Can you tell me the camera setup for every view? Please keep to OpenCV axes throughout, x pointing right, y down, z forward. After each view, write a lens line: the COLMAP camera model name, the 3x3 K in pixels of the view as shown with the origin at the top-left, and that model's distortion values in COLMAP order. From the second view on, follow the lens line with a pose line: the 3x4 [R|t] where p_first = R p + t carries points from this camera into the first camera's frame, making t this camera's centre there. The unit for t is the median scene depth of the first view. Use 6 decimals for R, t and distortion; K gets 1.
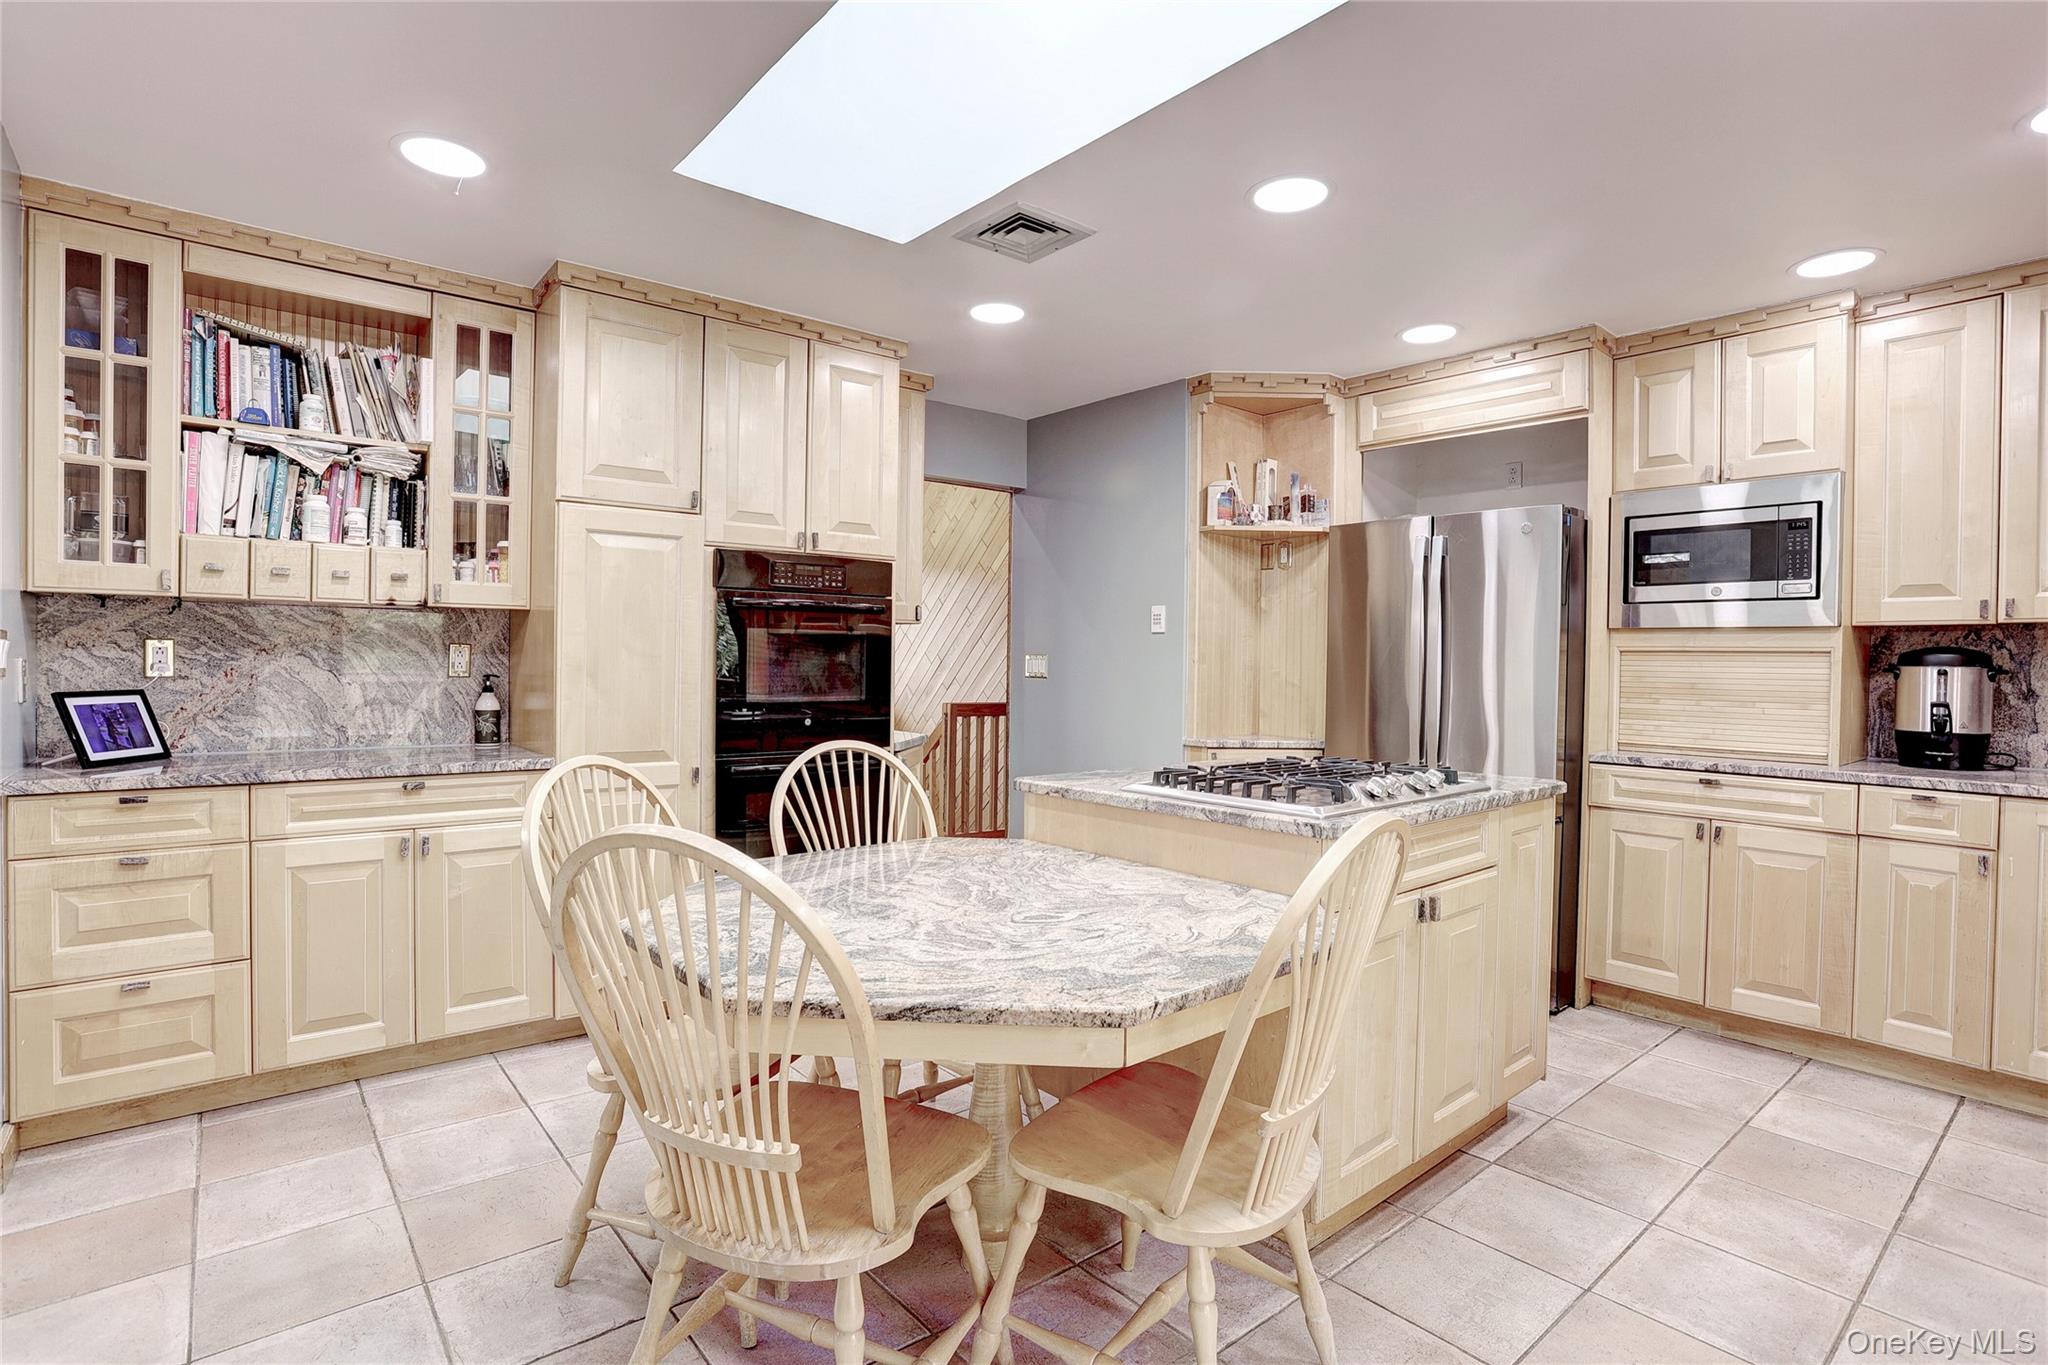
lens RADIAL K [[1001.9, 0, 1016.0], [0, 1001.9, 672.7], [0, 0, 1]] dist [-0.082091, 0.038713]
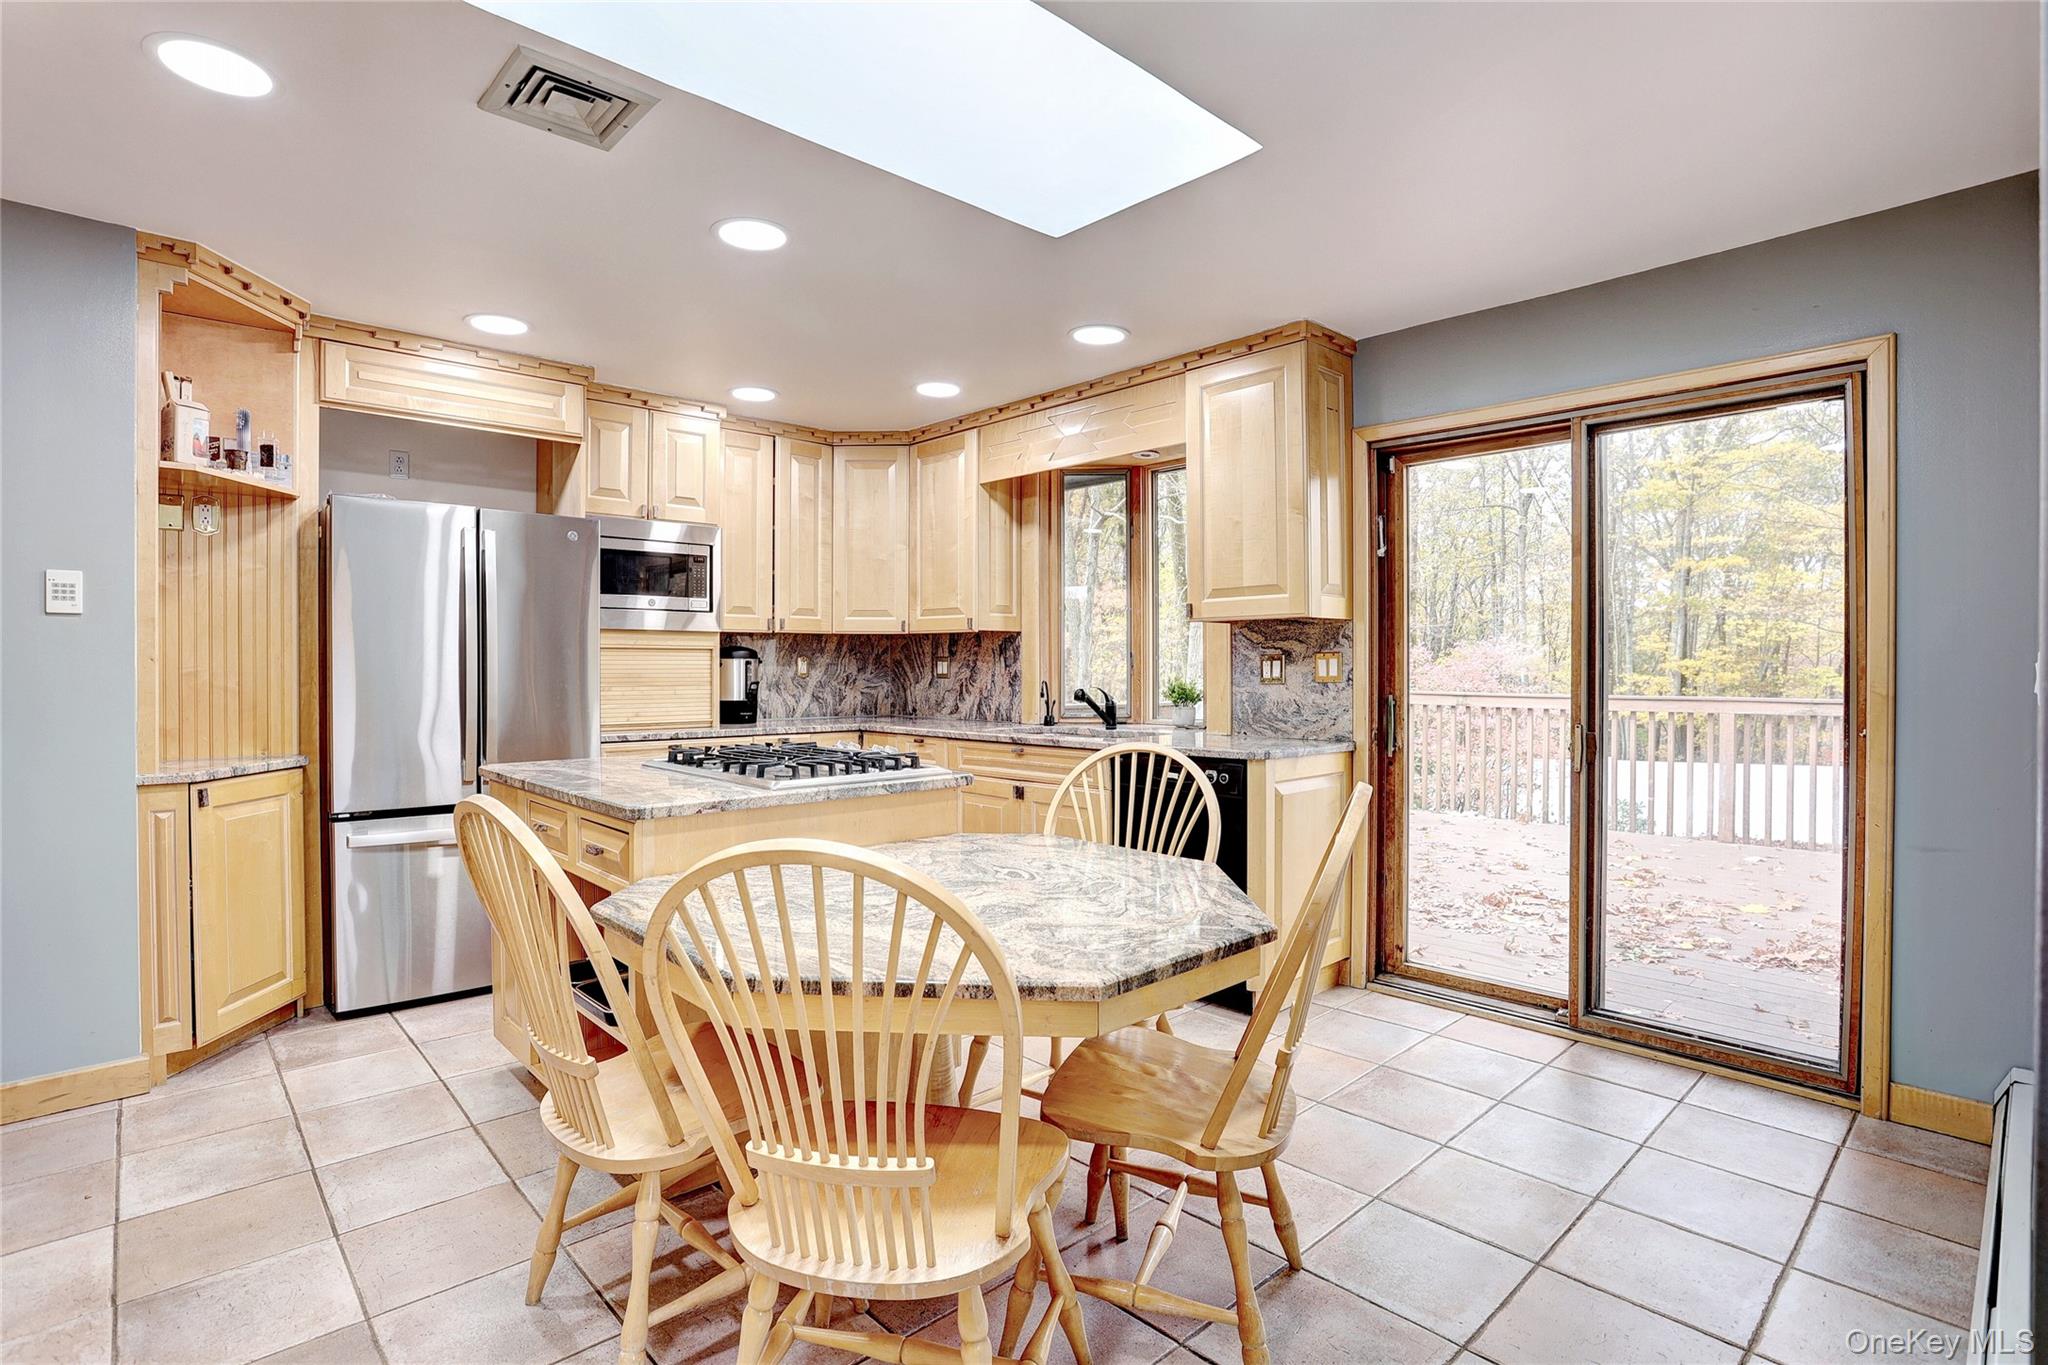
lens RADIAL K [[1001.9, 0, 1016.0], [0, 1001.9, 672.7], [0, 0, 1]] dist [-0.082091, 0.038713]
pose [[-0.054181, -0.020745, 0.998316, -0.633490], [0.010299, 0.999719, 0.021333, -0.012484], [-0.998478, 0.011437, -0.053952, 0.575610]]
